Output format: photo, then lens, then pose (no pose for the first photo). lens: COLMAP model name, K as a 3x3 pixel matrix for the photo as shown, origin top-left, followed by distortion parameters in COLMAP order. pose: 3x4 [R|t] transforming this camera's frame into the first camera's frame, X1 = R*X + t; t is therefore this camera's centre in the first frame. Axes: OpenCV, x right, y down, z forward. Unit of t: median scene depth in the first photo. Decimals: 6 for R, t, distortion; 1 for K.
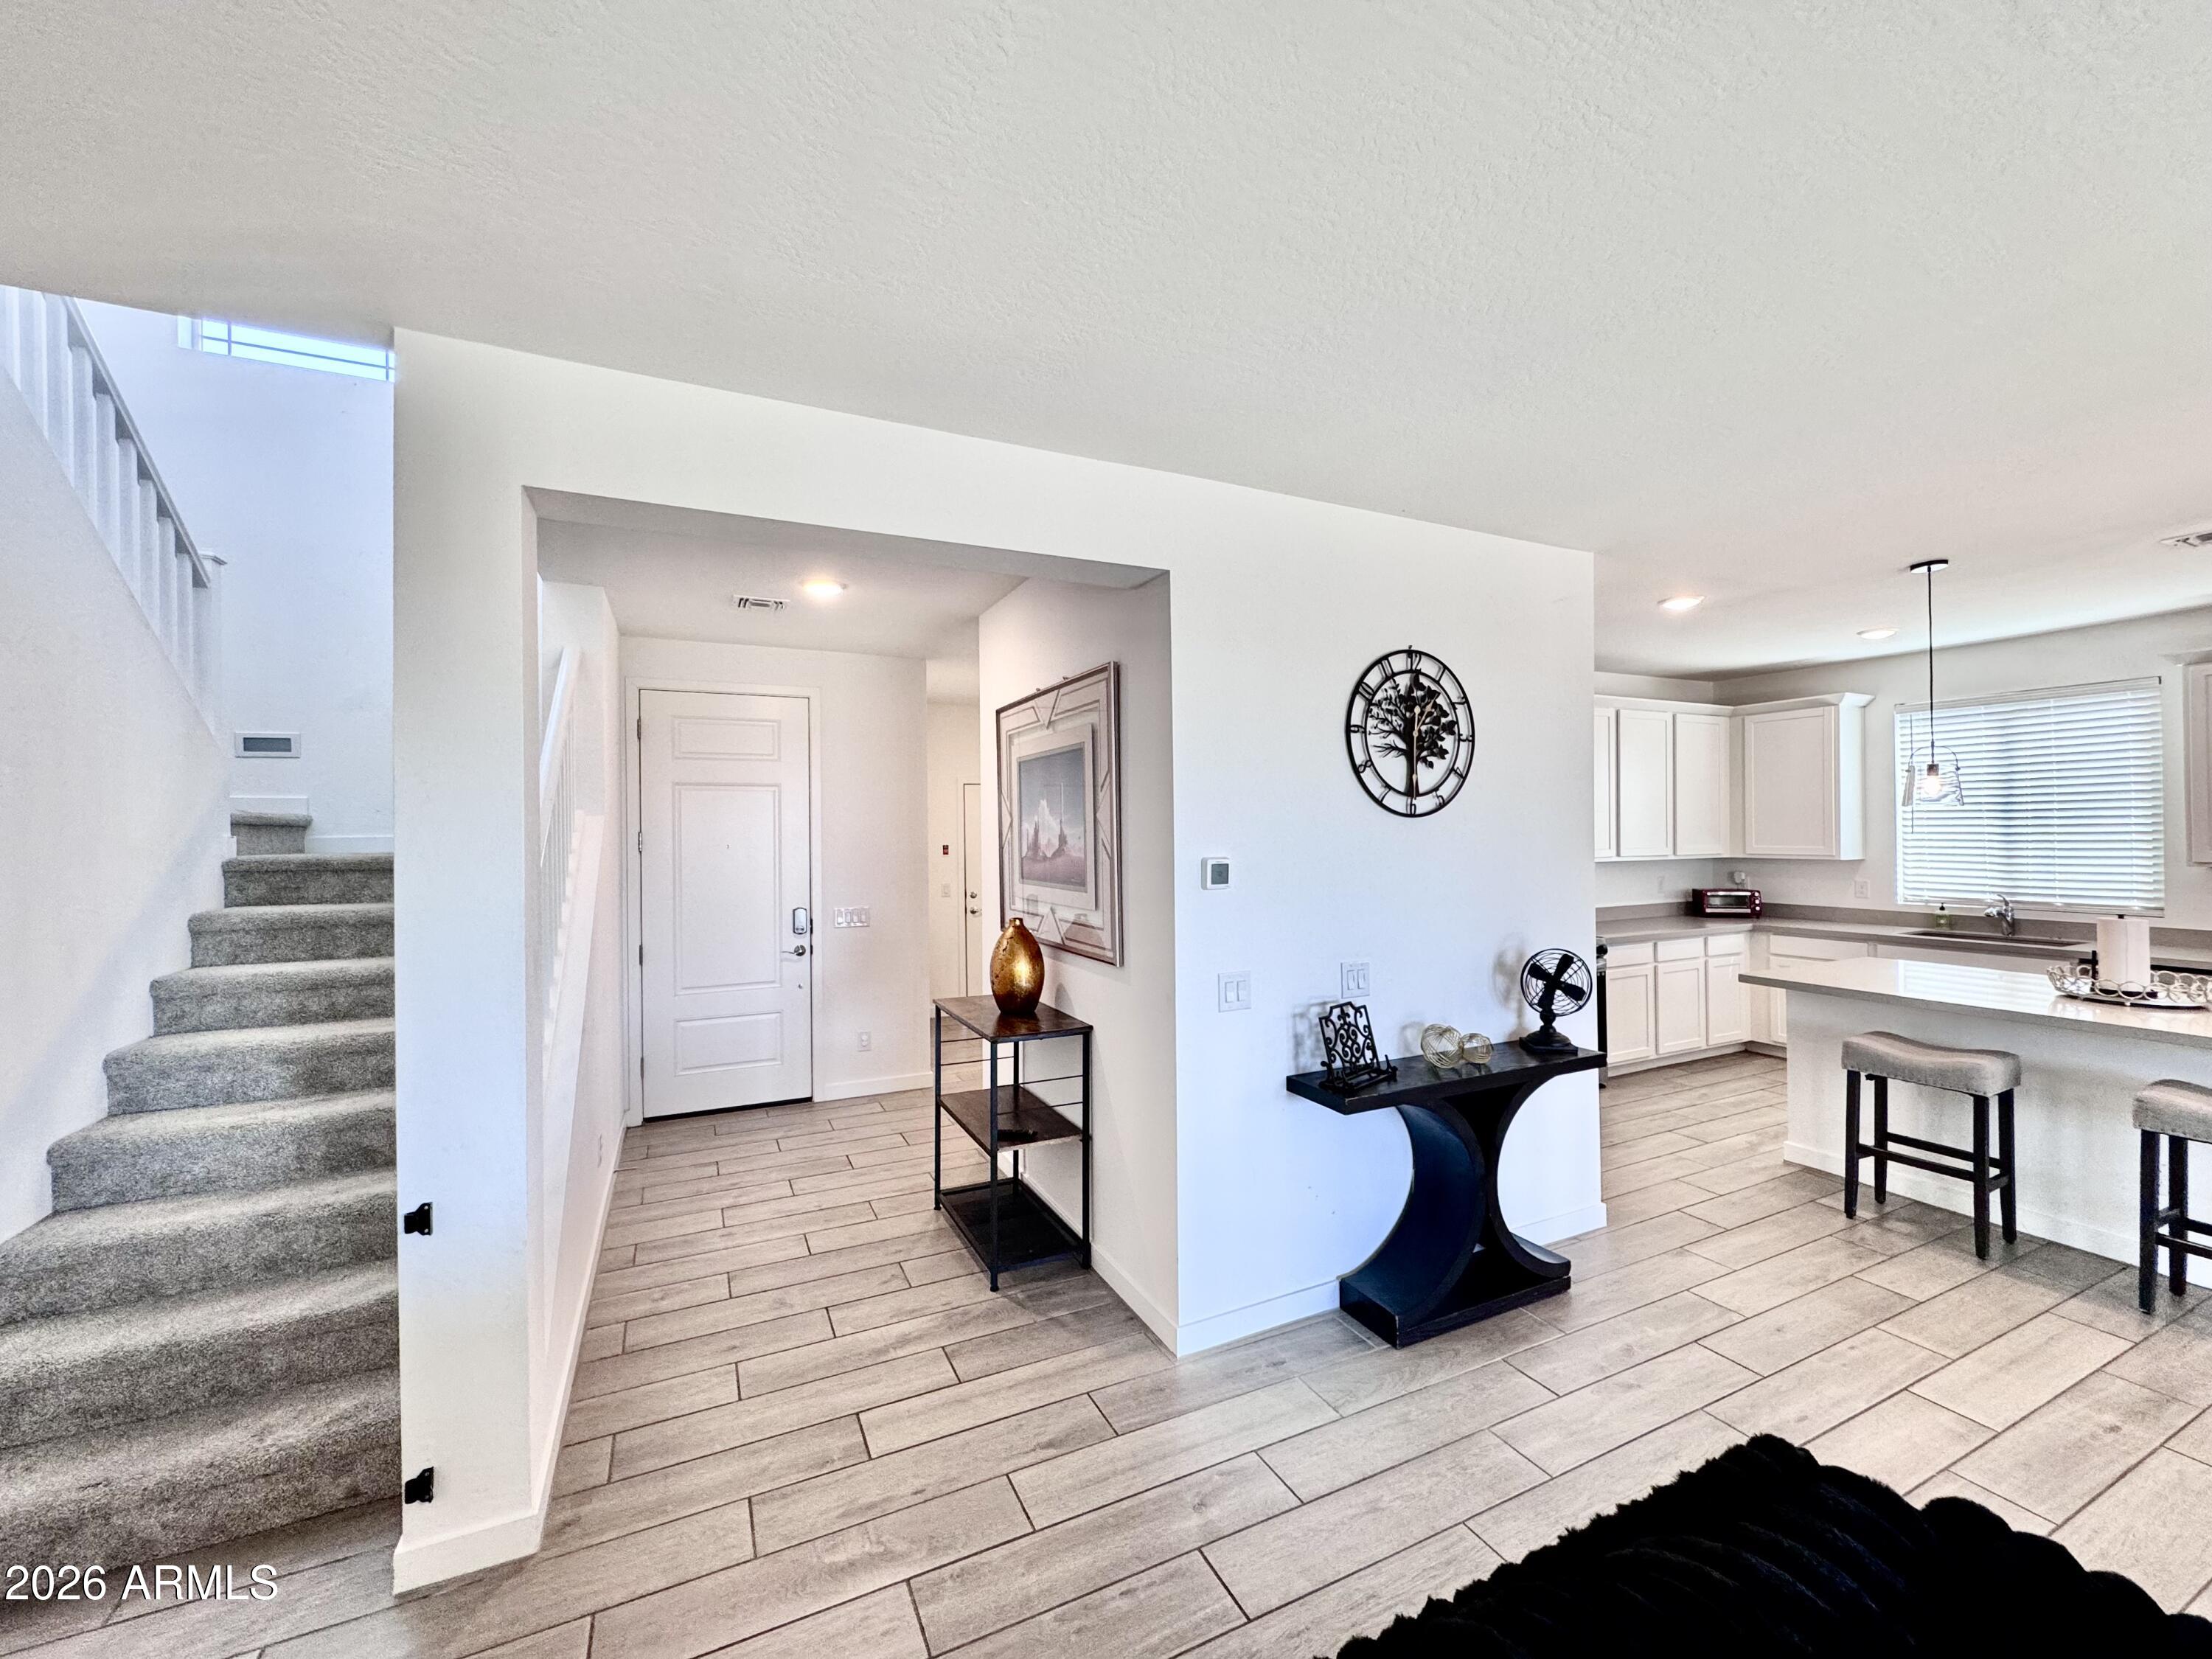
lens RADIAL K [[887.2, 0, 1108.3], [0, 887.2, 833.1], [0, 0, 1]] dist [-0.000766, -0.000068]
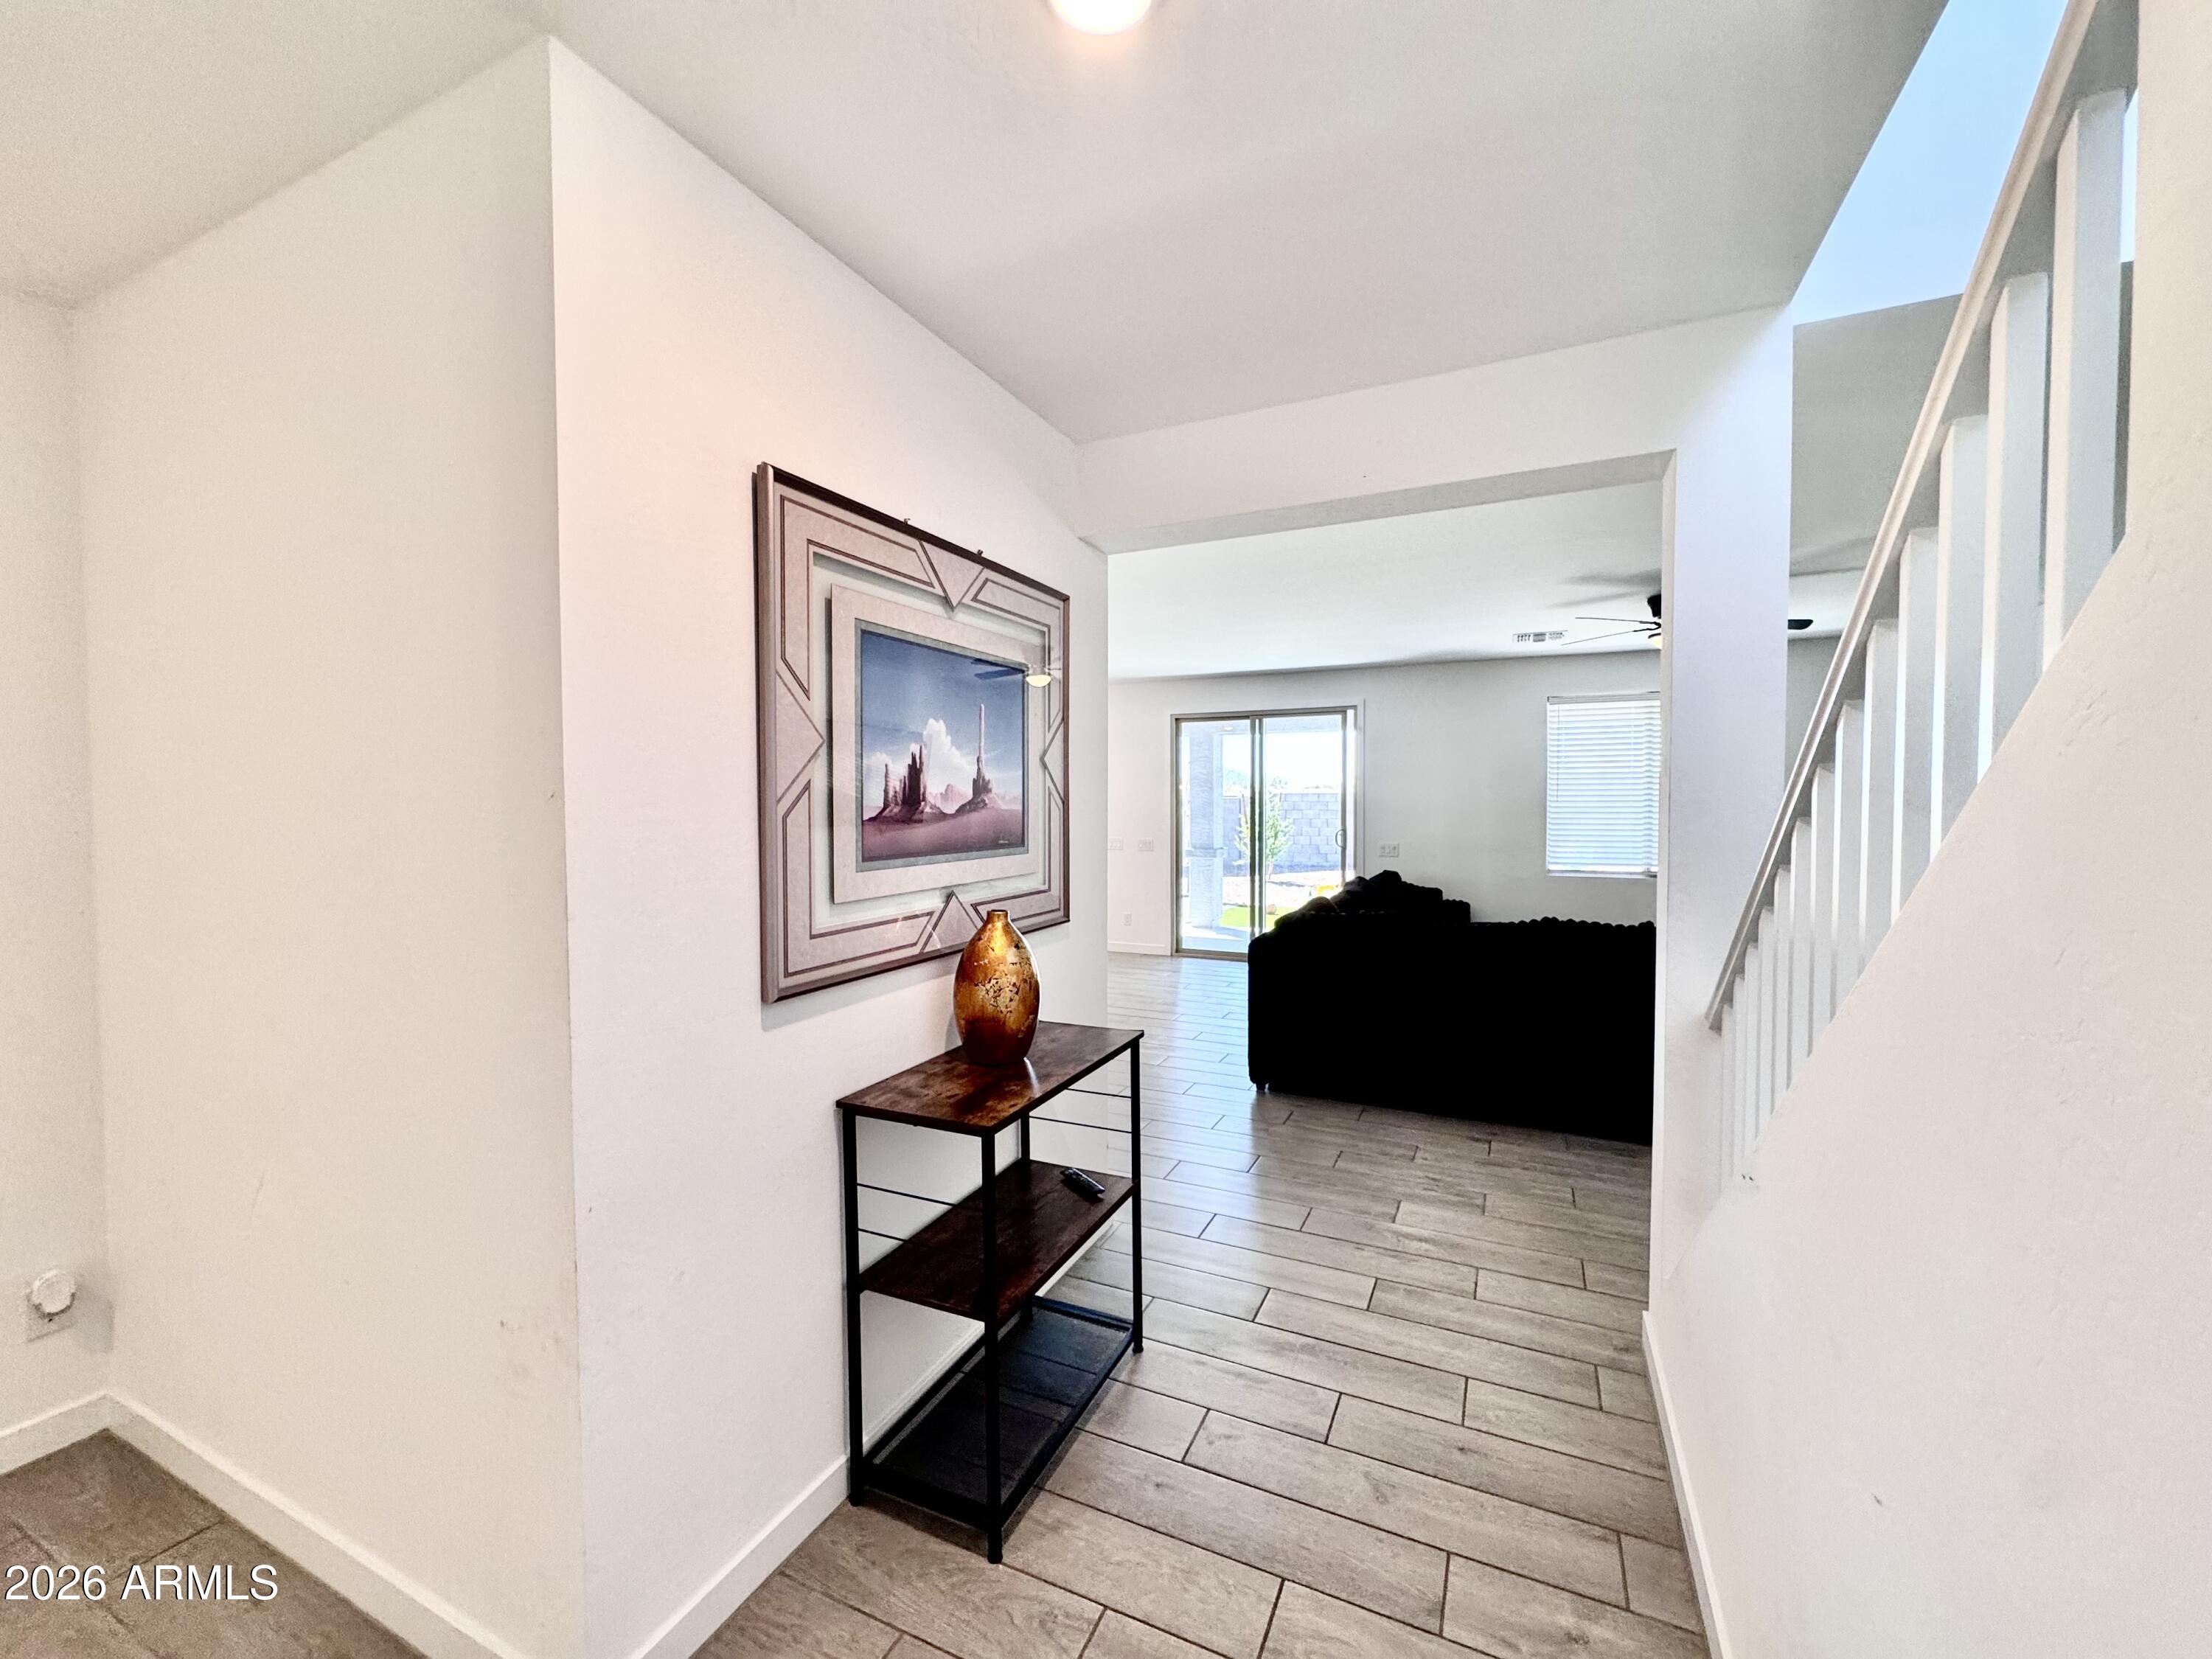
lens RADIAL K [[887.2, 0, 1106.6], [0, 887.2, 824.8], [0, 0, 1]] dist [-0.000766, -0.000068]
pose [[-0.633566, -0.016008, 0.773523, -0.798516], [0.010417, 0.999519, 0.029217, 0.022722], [-0.773619, 0.026569, -0.633094, 1.681800]]
